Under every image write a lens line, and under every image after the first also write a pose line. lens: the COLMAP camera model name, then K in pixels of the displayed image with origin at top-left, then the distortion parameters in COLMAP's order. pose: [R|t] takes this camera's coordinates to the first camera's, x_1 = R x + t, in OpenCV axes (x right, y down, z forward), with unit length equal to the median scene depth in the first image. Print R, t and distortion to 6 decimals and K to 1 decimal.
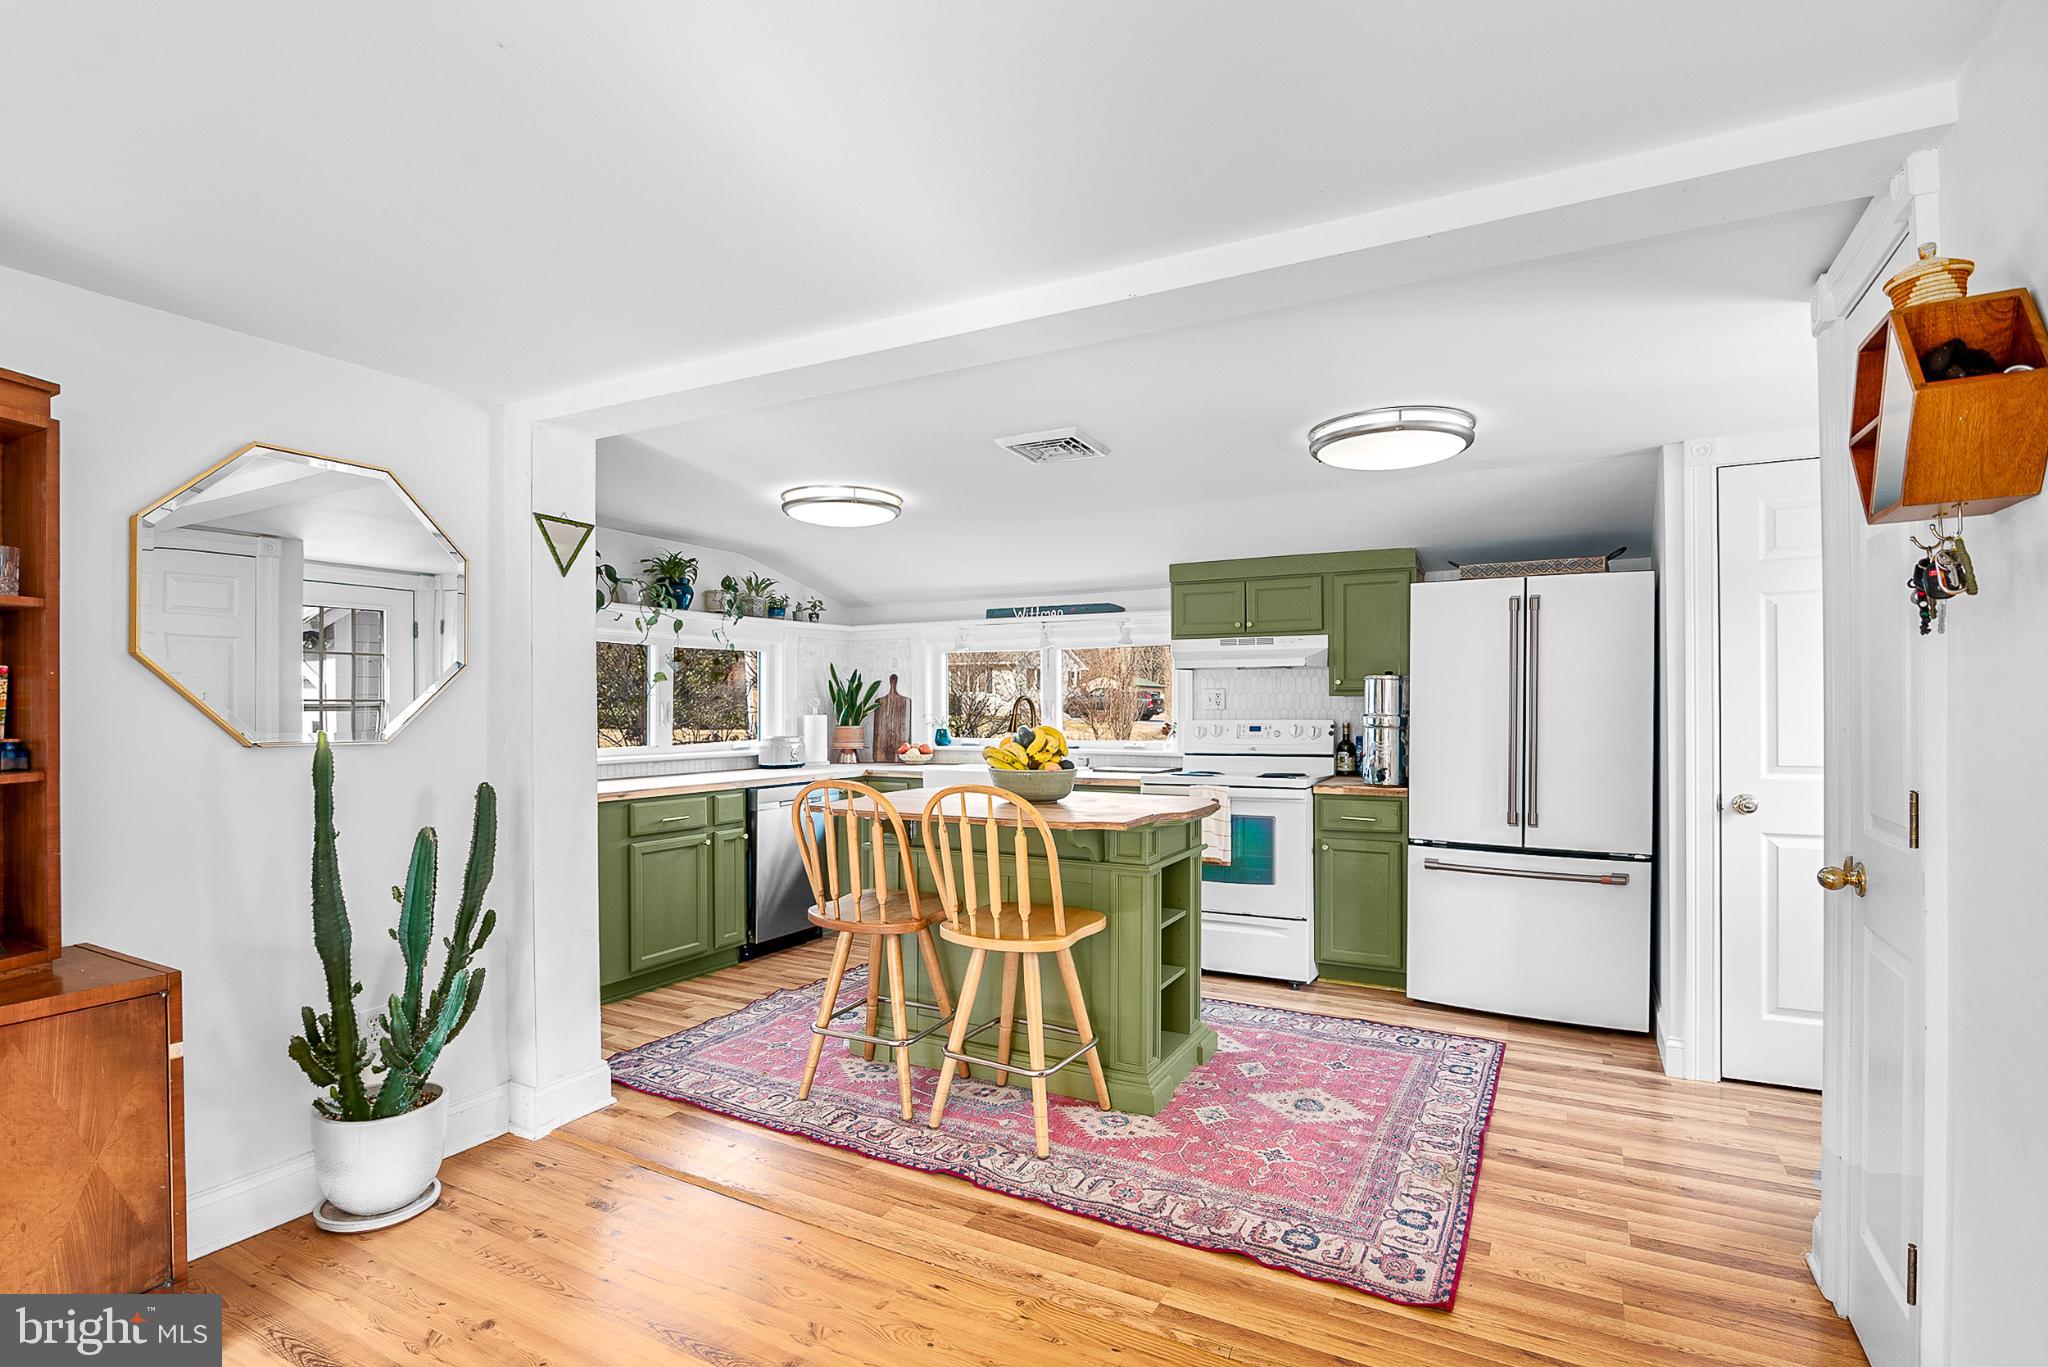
lens RADIAL K [[999.5, 0, 929.1], [0, 999.5, 700.2], [0, 0, 1]] dist [-0.013517, -0.000019]
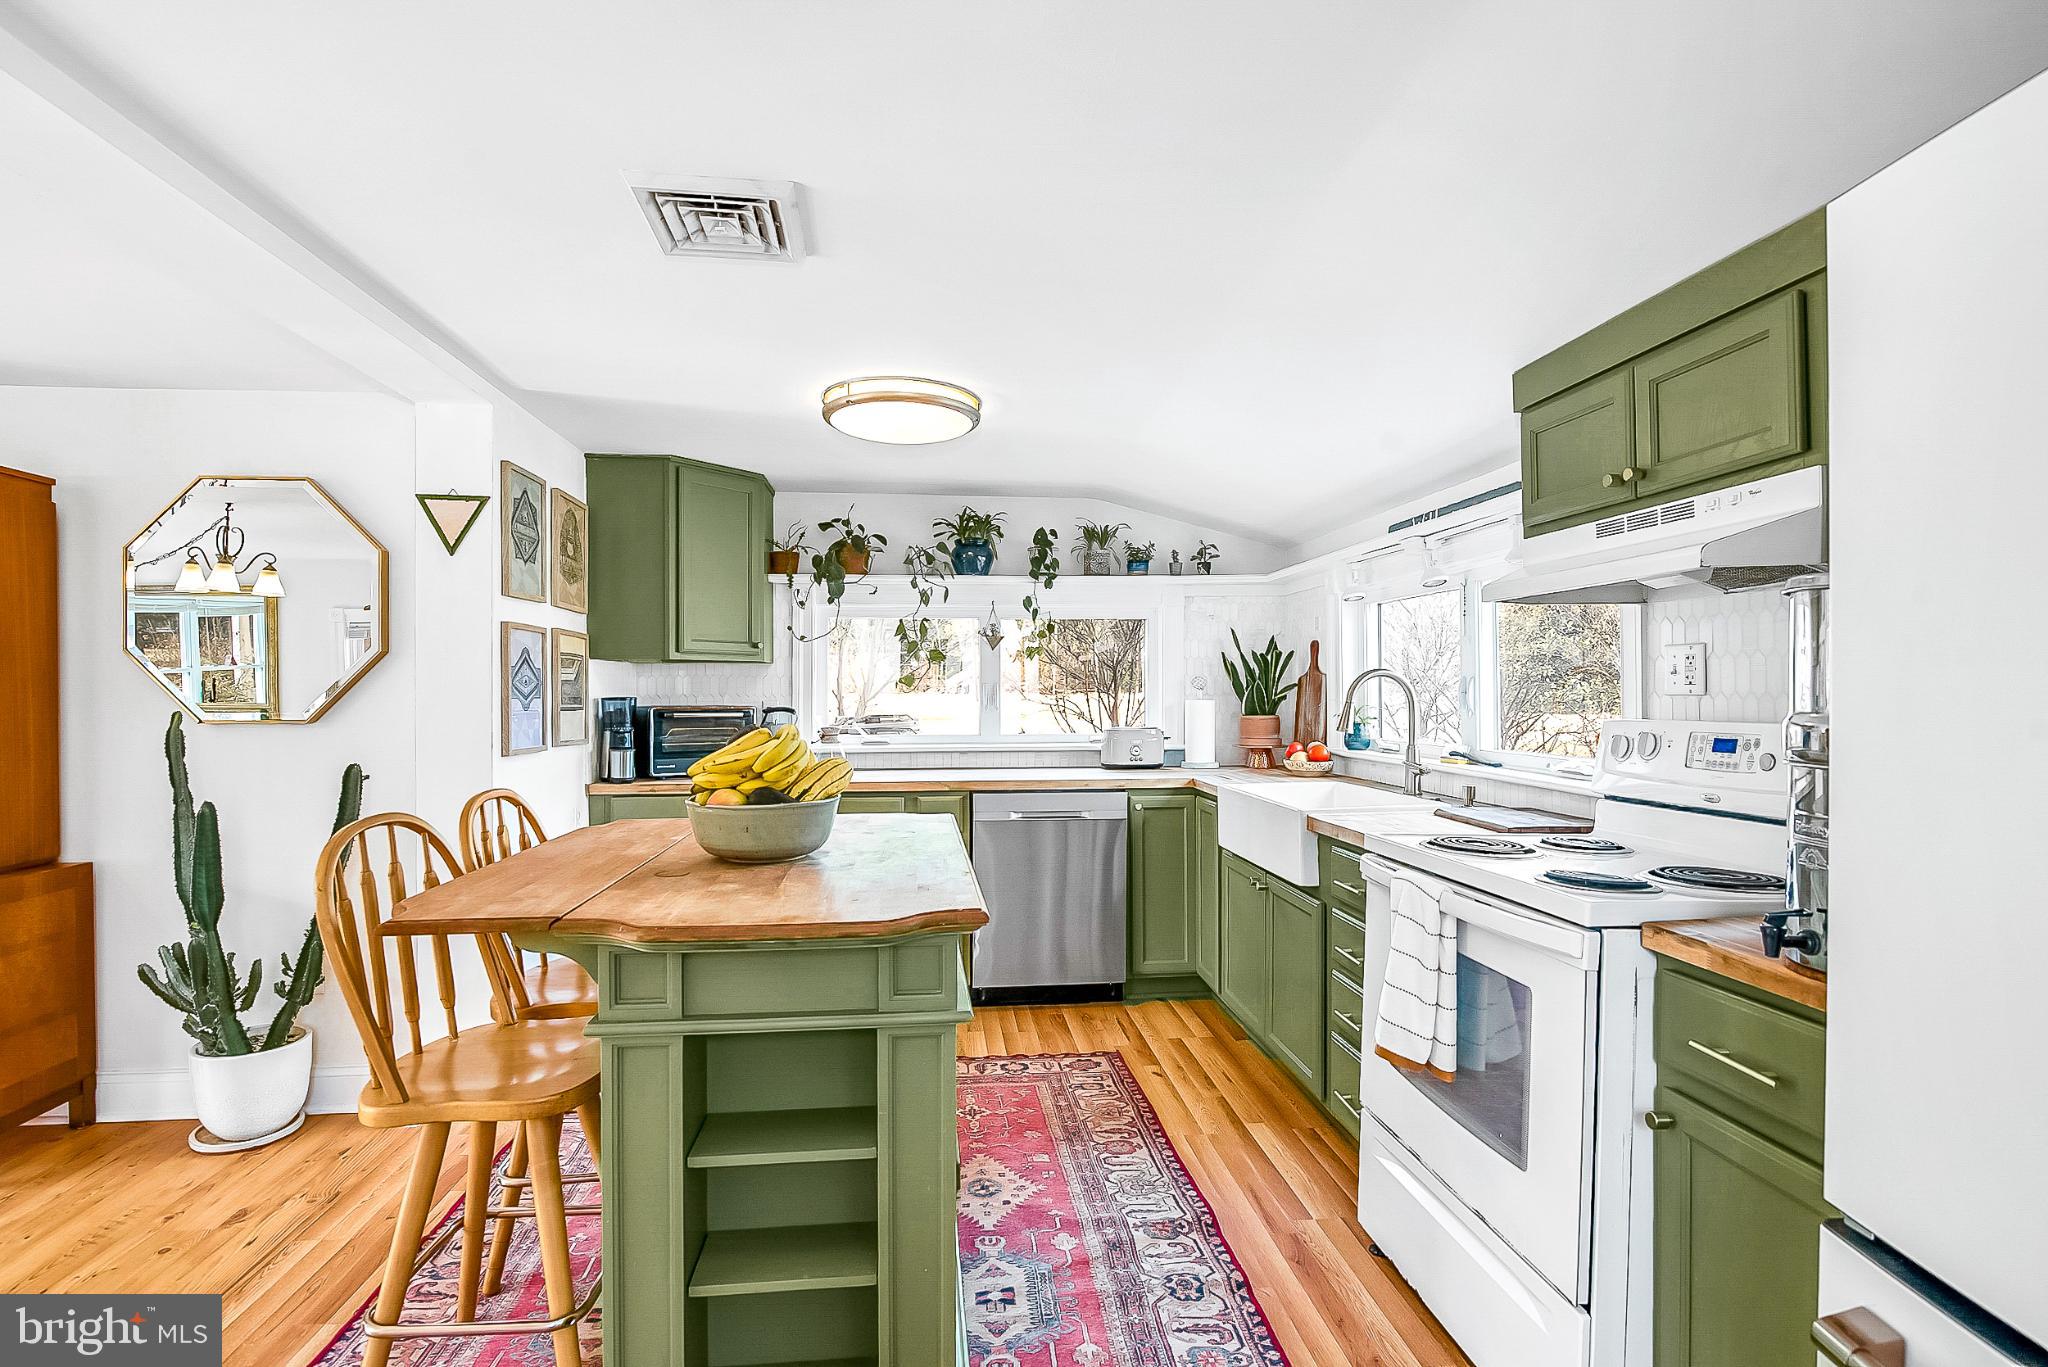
lens RADIAL K [[956.6, 0, 907.7], [0, 956.6, 689.1], [0, 0, 1]] dist [-0.017979, -0.000262]
pose [[0.605050, -0.001544, -0.796186, 0.504459], [0.007786, 0.999962, 0.003978, 0.003709], [0.796149, -0.008606, 0.605039, 0.633124]]
